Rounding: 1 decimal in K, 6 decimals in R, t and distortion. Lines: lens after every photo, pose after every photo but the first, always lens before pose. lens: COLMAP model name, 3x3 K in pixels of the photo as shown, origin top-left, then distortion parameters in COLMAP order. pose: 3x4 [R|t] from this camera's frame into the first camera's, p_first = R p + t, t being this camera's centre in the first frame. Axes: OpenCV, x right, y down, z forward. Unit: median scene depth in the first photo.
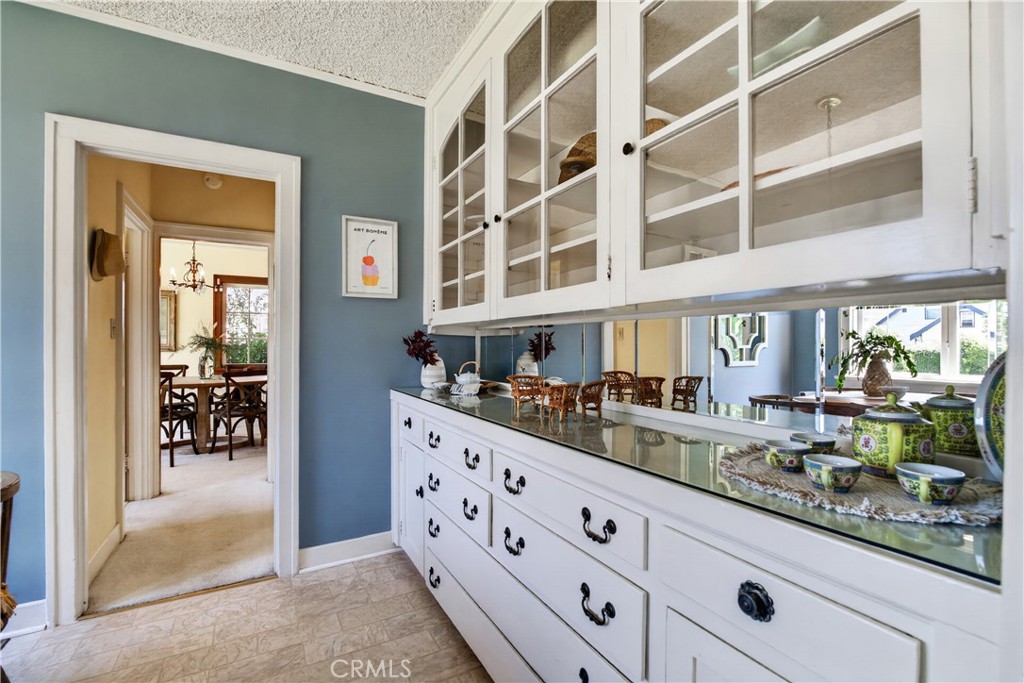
lens RADIAL K [[448.8, 0, 515.1], [0, 448.8, 345.4], [0, 0, 1]] dist [-0.025227, -0.000051]
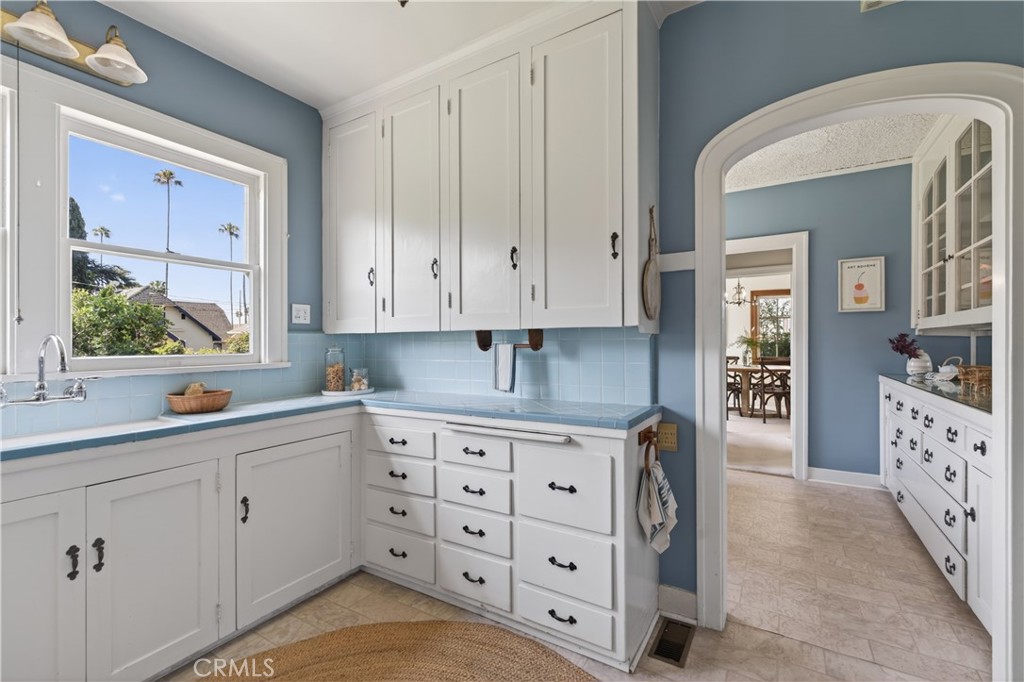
lens RADIAL K [[449.9, 0, 512.0], [0, 449.9, 341.0], [0, 0, 1]] dist [0.000045, 0.000134]
pose [[0.480287, -0.003112, -0.877106, 0.344666], [0.000219, 0.999994, -0.003428, -0.003747], [0.877112, 0.001454, 0.480285, -0.586759]]
